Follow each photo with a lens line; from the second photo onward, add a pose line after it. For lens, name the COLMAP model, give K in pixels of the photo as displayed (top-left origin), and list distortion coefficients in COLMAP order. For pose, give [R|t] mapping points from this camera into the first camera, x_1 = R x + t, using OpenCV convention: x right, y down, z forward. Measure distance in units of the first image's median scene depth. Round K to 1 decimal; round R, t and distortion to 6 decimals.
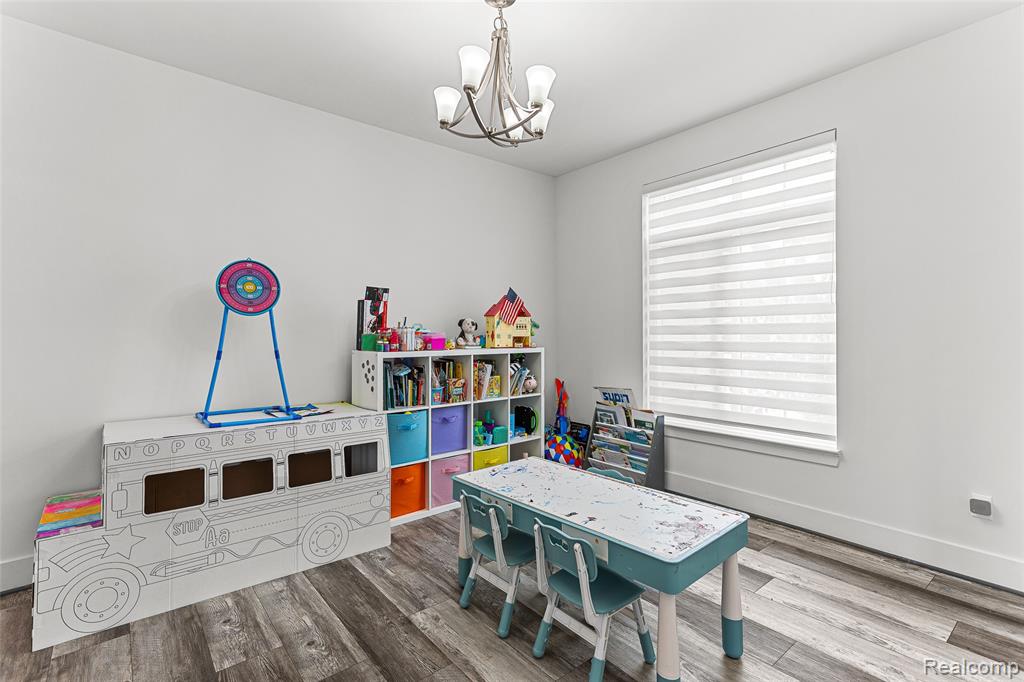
lens RADIAL K [[481.4, 0, 511.2], [0, 481.4, 339.0], [0, 0, 1]] dist [0.019747, -0.000800]
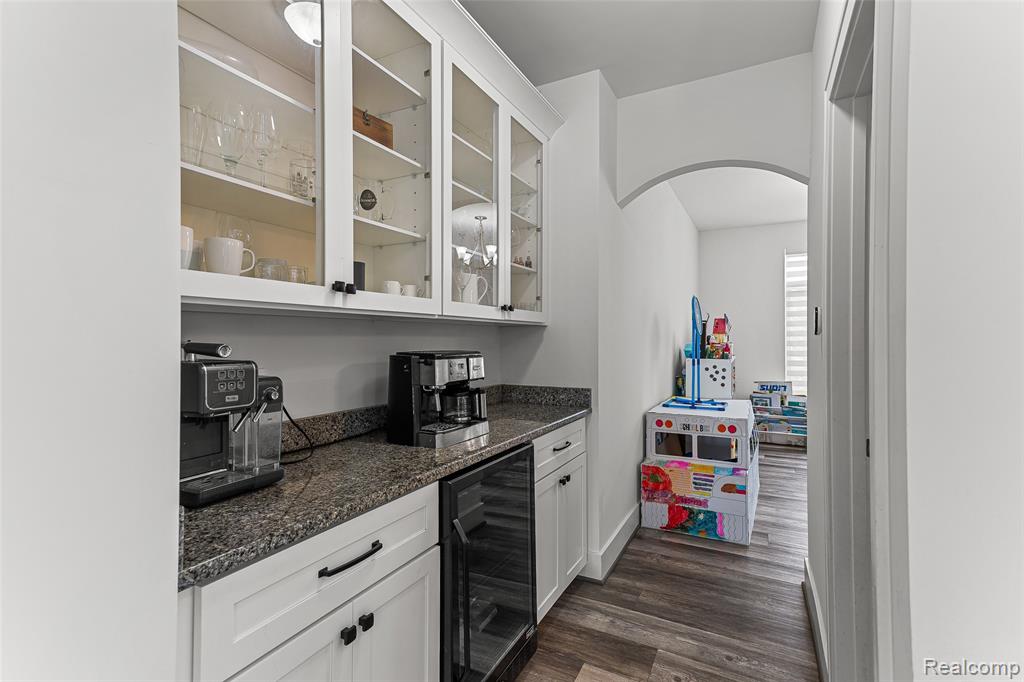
lens RADIAL K [[481.4, 0, 510.7], [0, 481.4, 338.2], [0, 0, 1]] dist [0.019747, -0.000800]
pose [[0.925697, 0.007495, 0.378190, -1.118716], [-0.004148, 0.999945, -0.009664, -0.016582], [-0.378242, 0.007378, 0.925677, -0.092710]]
